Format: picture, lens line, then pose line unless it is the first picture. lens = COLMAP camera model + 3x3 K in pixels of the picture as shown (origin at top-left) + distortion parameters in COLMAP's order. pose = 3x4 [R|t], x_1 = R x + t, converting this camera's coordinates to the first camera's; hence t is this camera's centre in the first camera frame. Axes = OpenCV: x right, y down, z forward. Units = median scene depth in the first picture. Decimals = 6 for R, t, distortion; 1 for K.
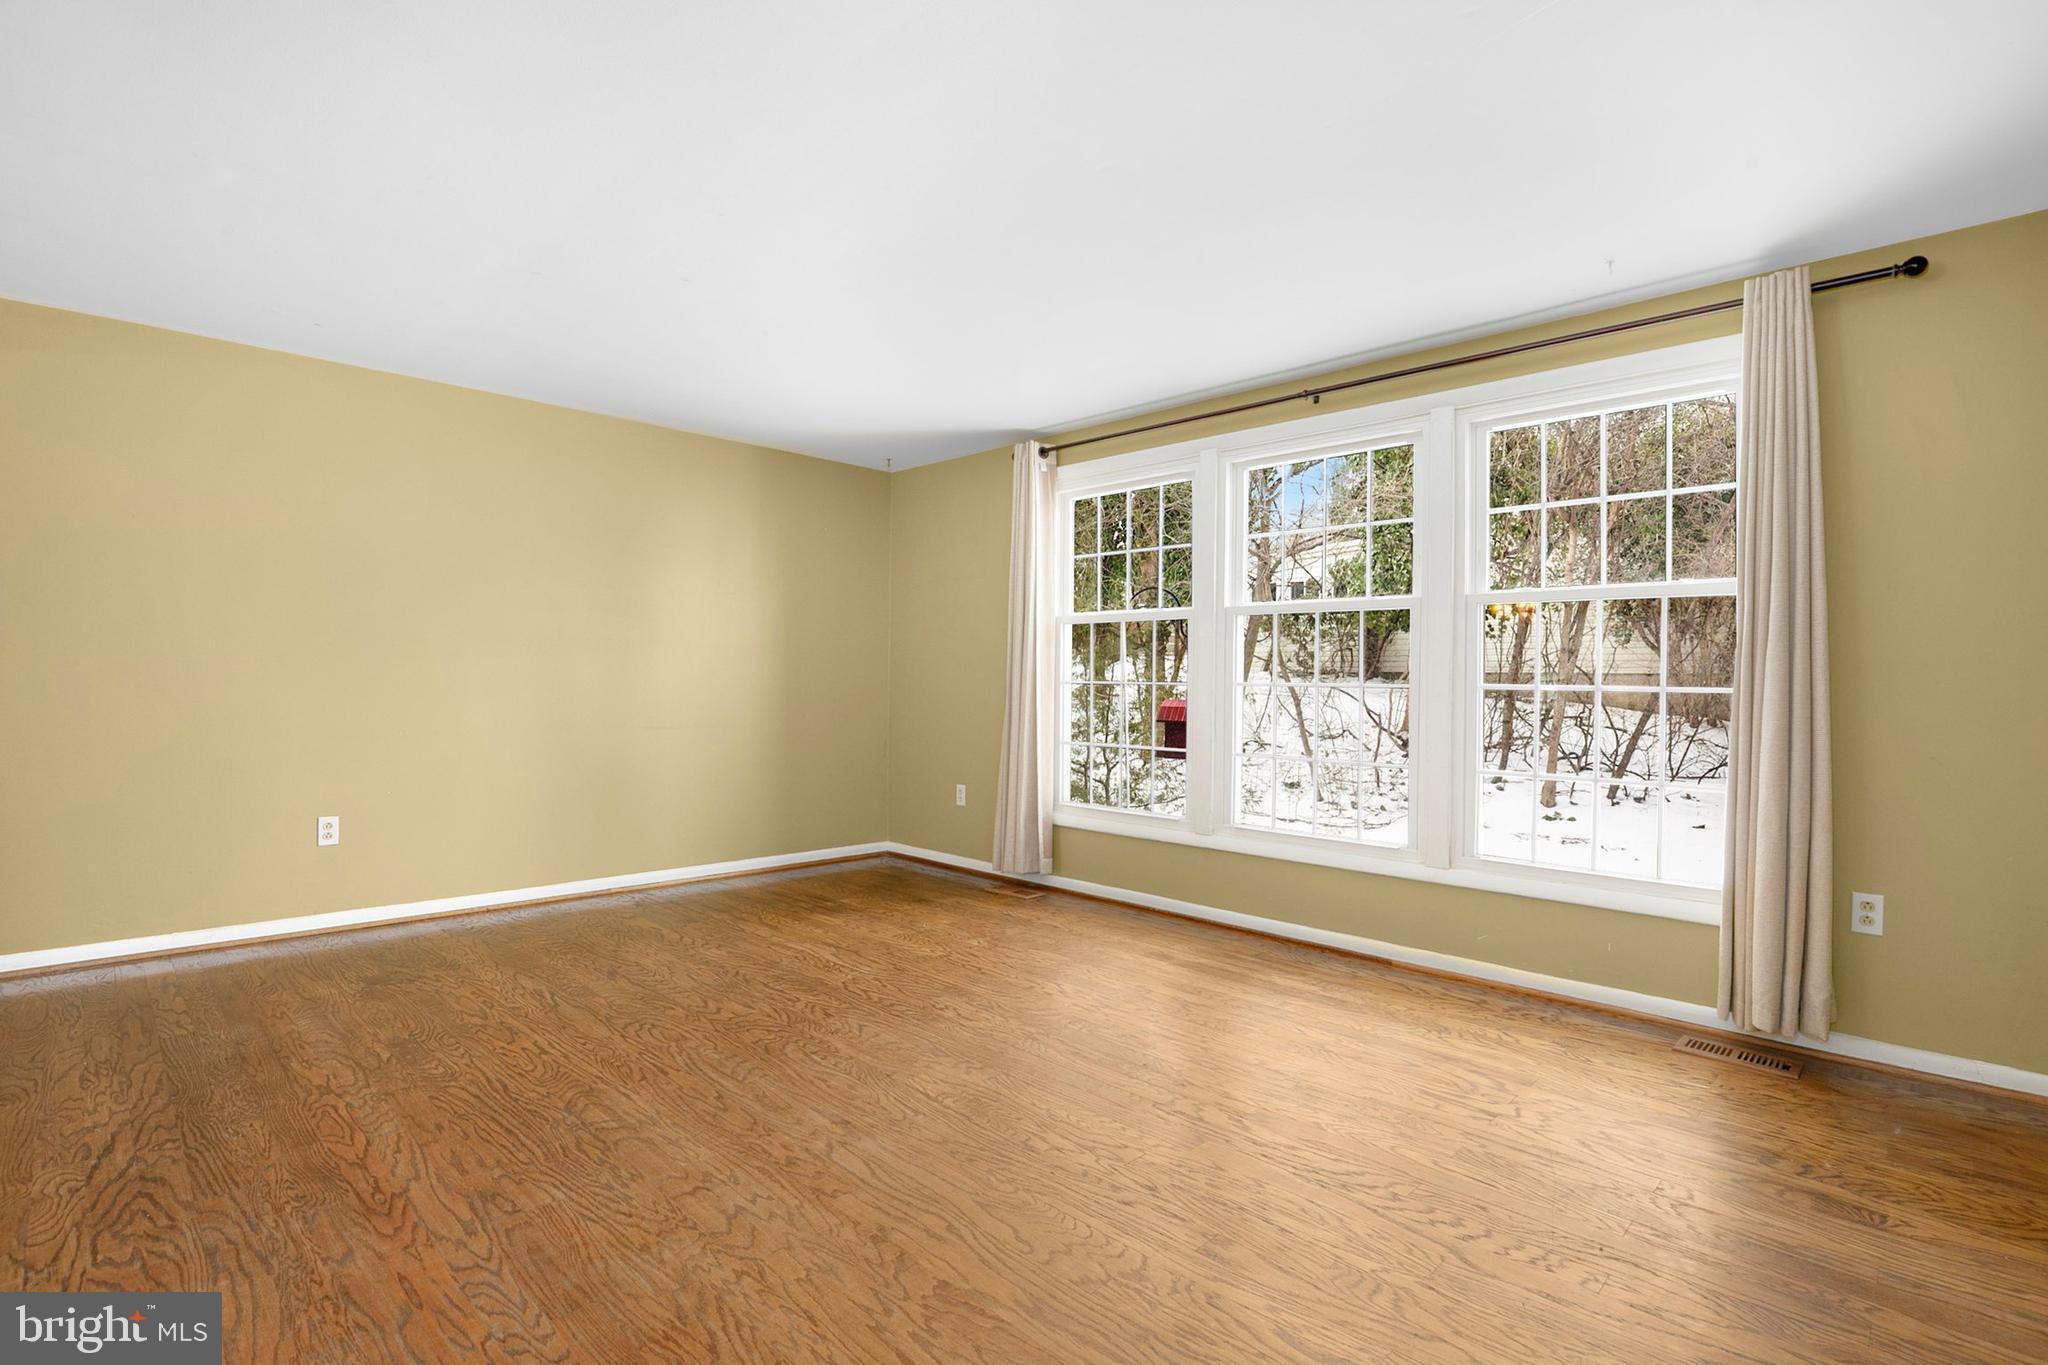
lens RADIAL K [[971.6, 0, 1013.0], [0, 971.6, 690.7], [0, 0, 1]] dist [-0.022678, 0.000910]
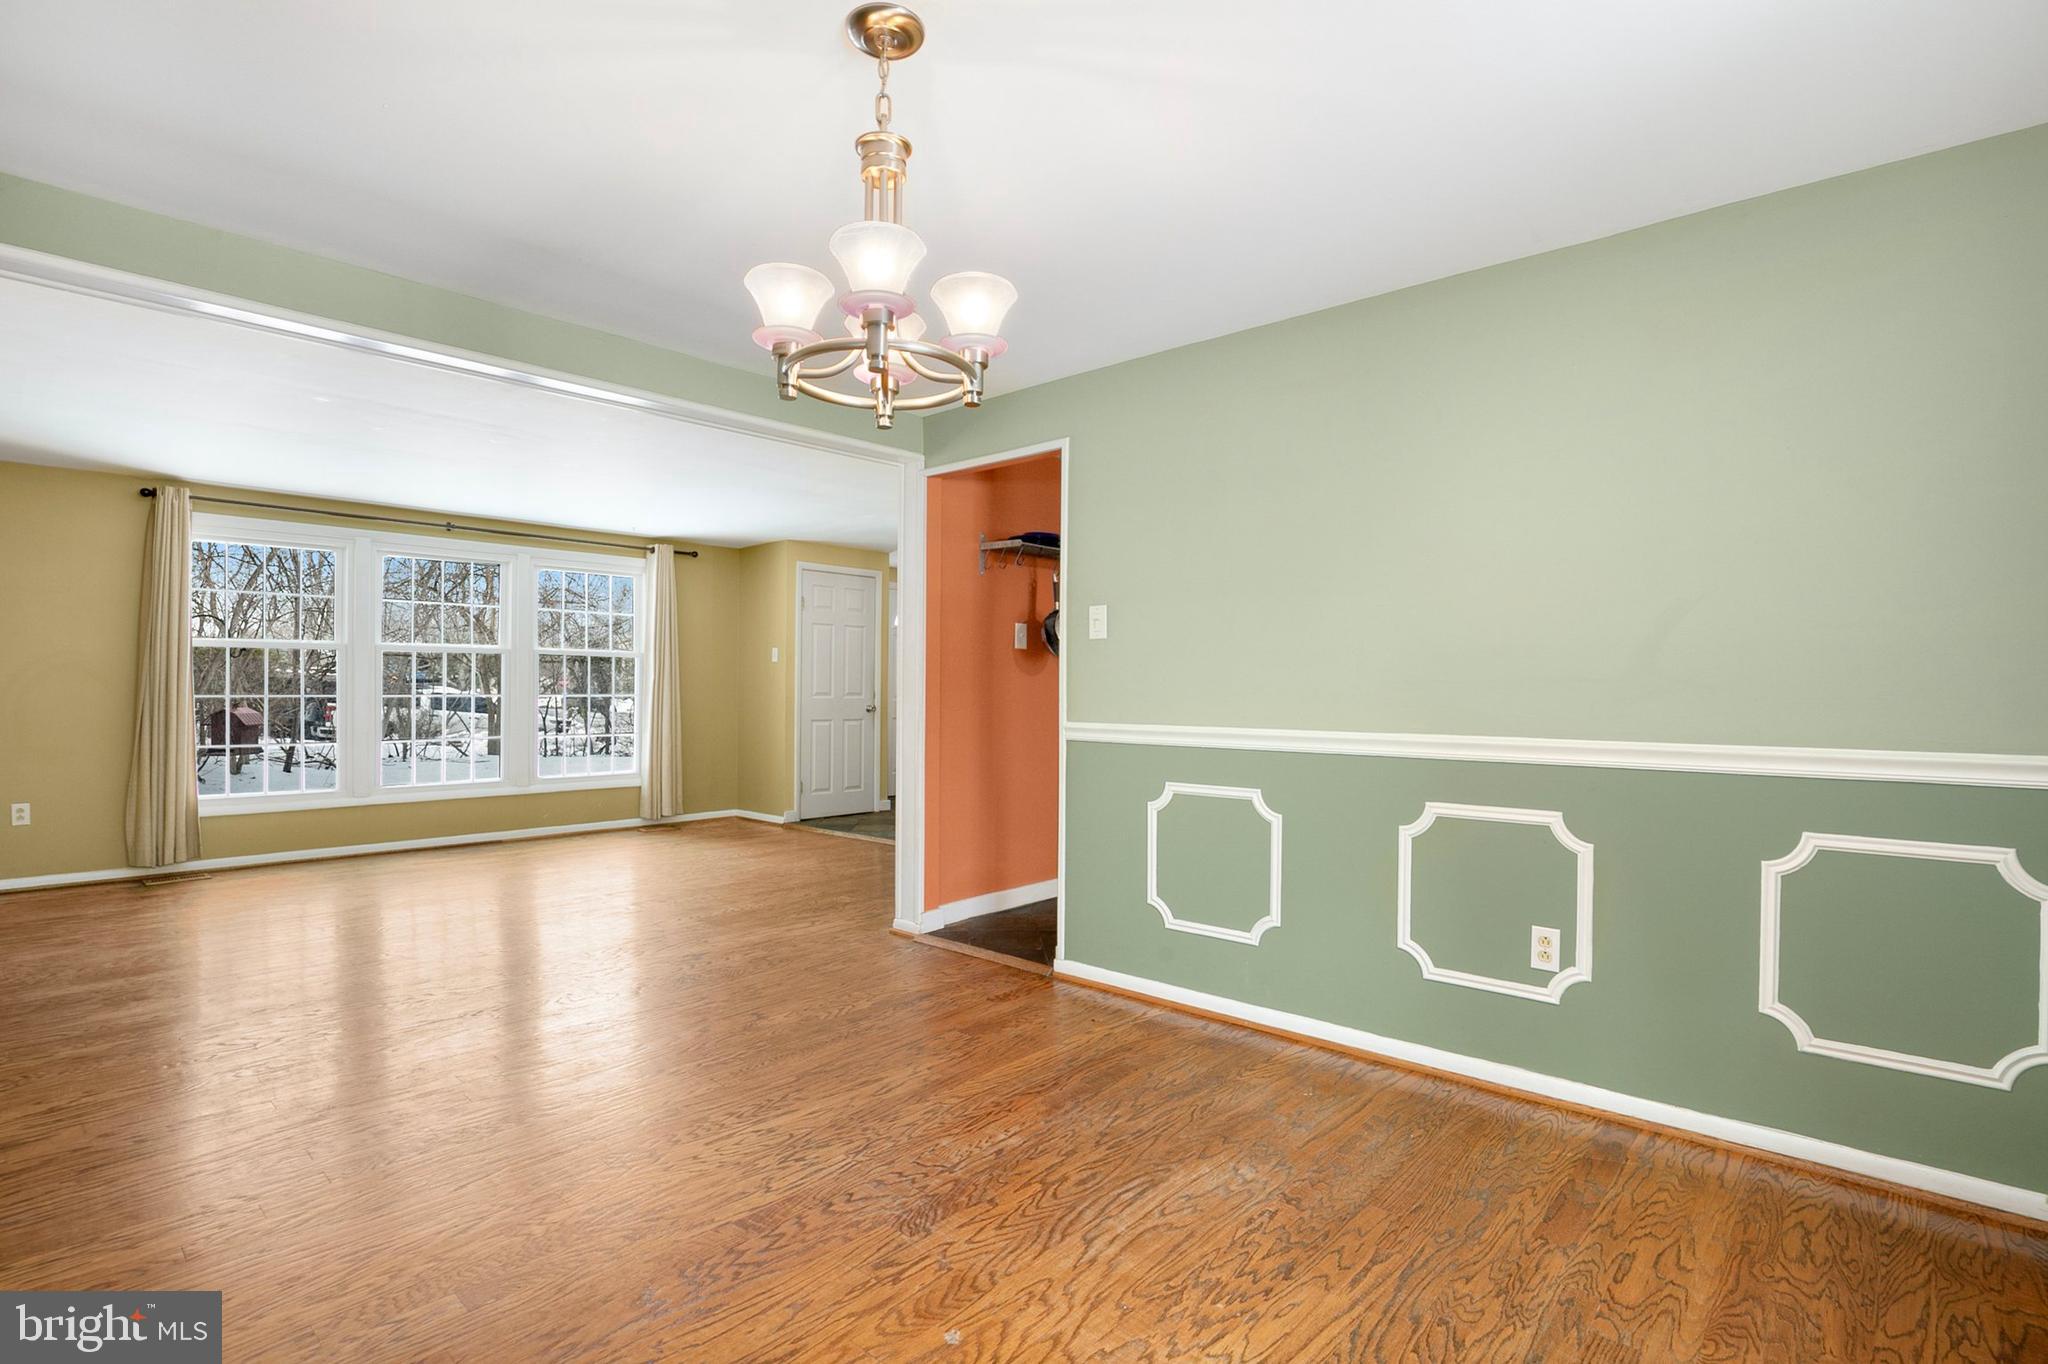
lens RADIAL K [[971.6, 0, 1013.0], [0, 971.6, 690.2], [0, 0, 1]] dist [-0.022678, 0.000910]
pose [[-0.047476, -0.005661, 0.998856, -1.870094], [-0.001650, 0.999983, 0.005589, -0.035974], [-0.998871, -0.001383, -0.047485, 0.108777]]
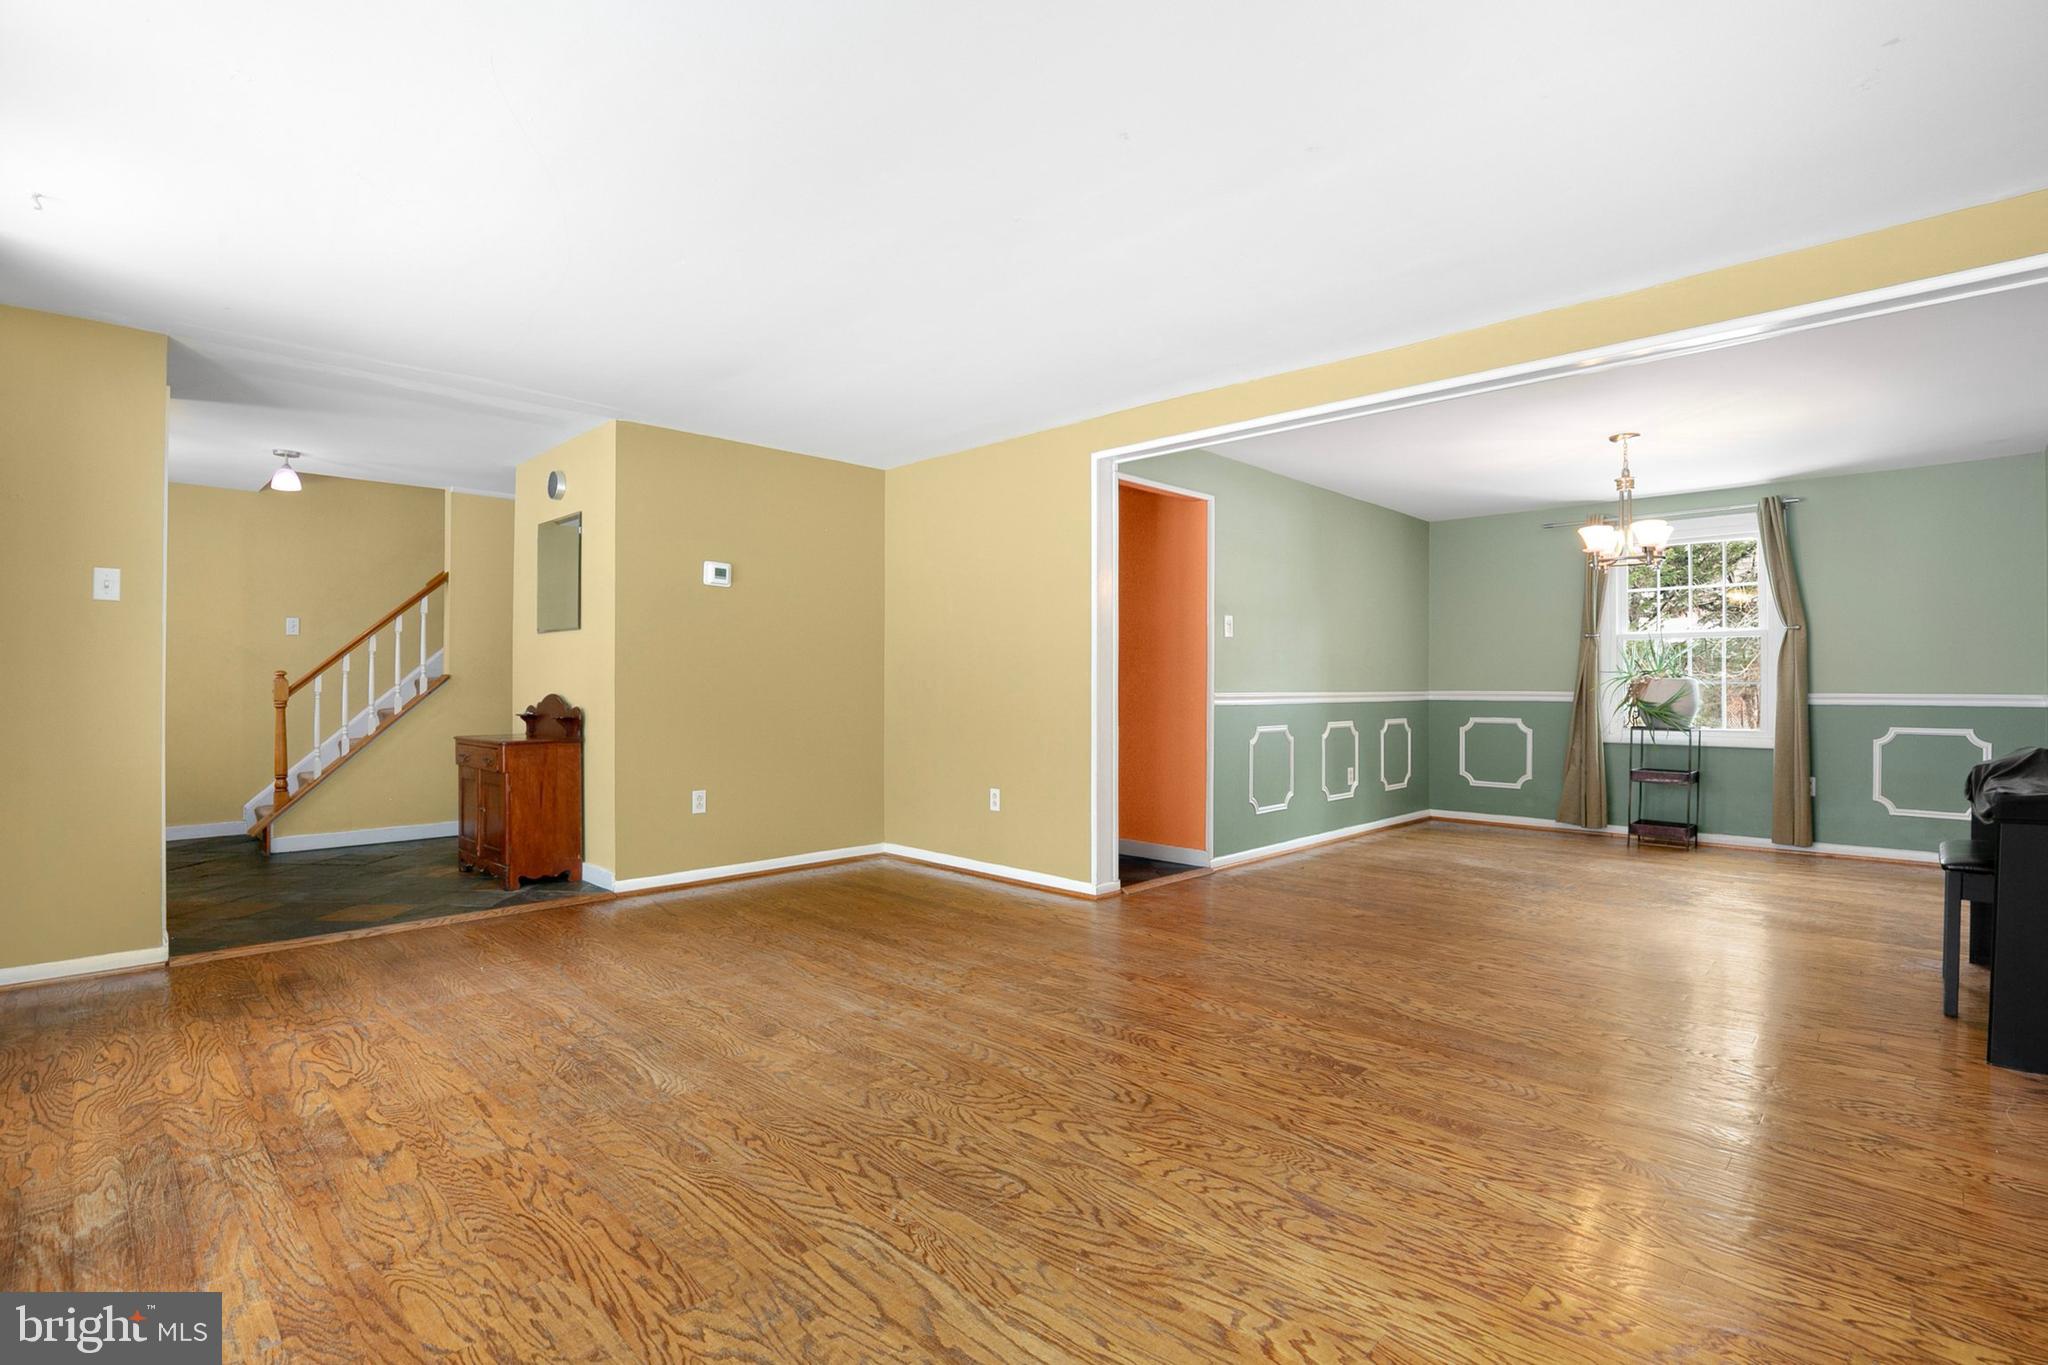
lens RADIAL K [[971.6, 0, 1013.0], [0, 971.6, 690.7], [0, 0, 1]] dist [-0.022678, 0.000910]
pose [[-0.999889, -0.014431, -0.003751, -0.264669], [-0.014485, 0.999785, 0.014833, -0.014117], [0.003536, 0.014886, -0.999883, 1.762240]]
